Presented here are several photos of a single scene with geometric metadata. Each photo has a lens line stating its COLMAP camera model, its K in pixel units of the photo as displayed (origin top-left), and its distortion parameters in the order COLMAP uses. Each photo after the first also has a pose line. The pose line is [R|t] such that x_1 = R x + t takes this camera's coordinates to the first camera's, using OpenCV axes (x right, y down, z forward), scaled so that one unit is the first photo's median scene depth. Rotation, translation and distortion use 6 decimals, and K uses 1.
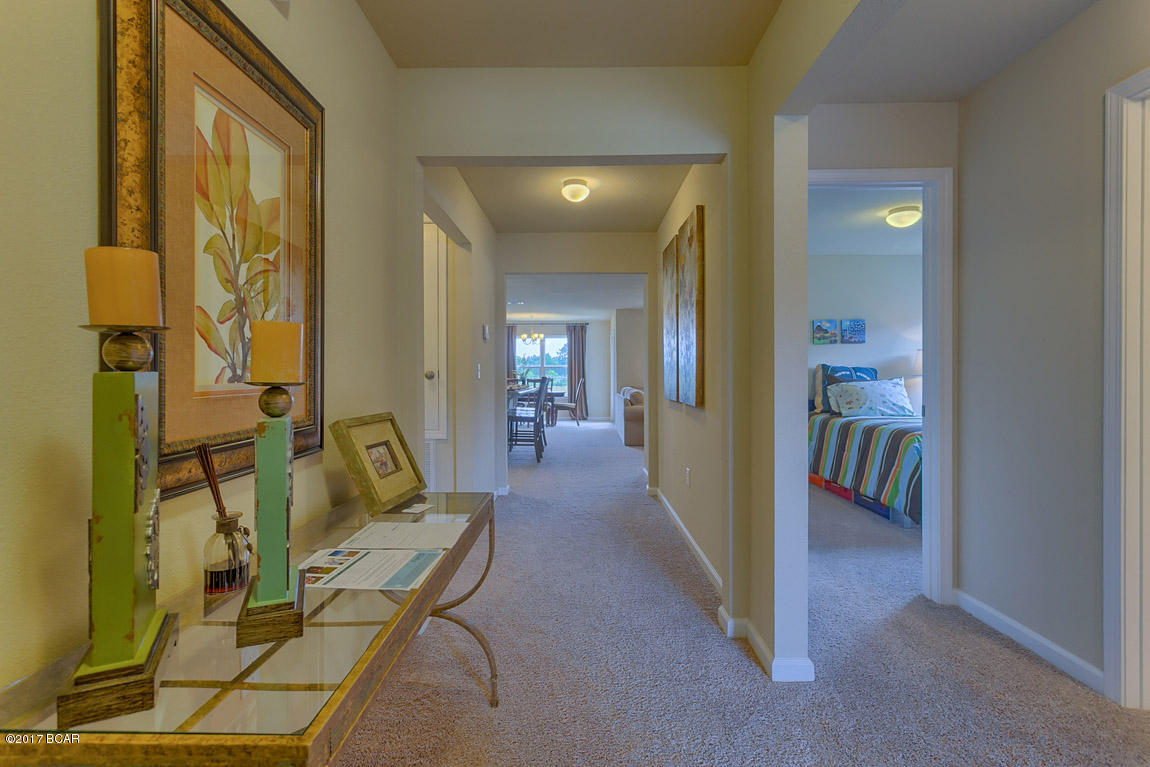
lens RADIAL K [[557.6, 0, 580.5], [0, 557.6, 380.0], [0, 0, 1]] dist [0.003858, 0.000464]
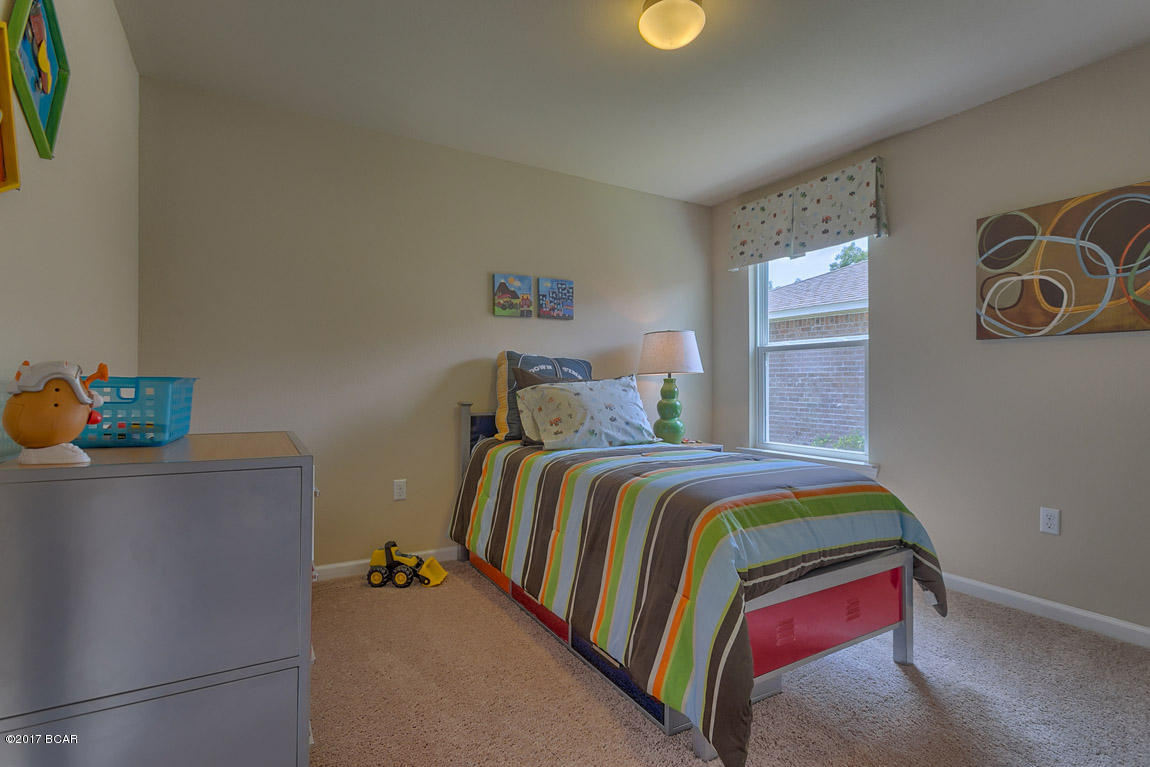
lens RADIAL K [[557.6, 0, 576.7], [0, 557.6, 383.5], [0, 0, 1]] dist [0.003858, 0.000464]
pose [[0.861136, 0.004496, 0.508355, 0.221008], [-0.003043, 0.999989, -0.003689, 0.006232], [-0.508366, 0.001629, 0.861140, 0.513056]]
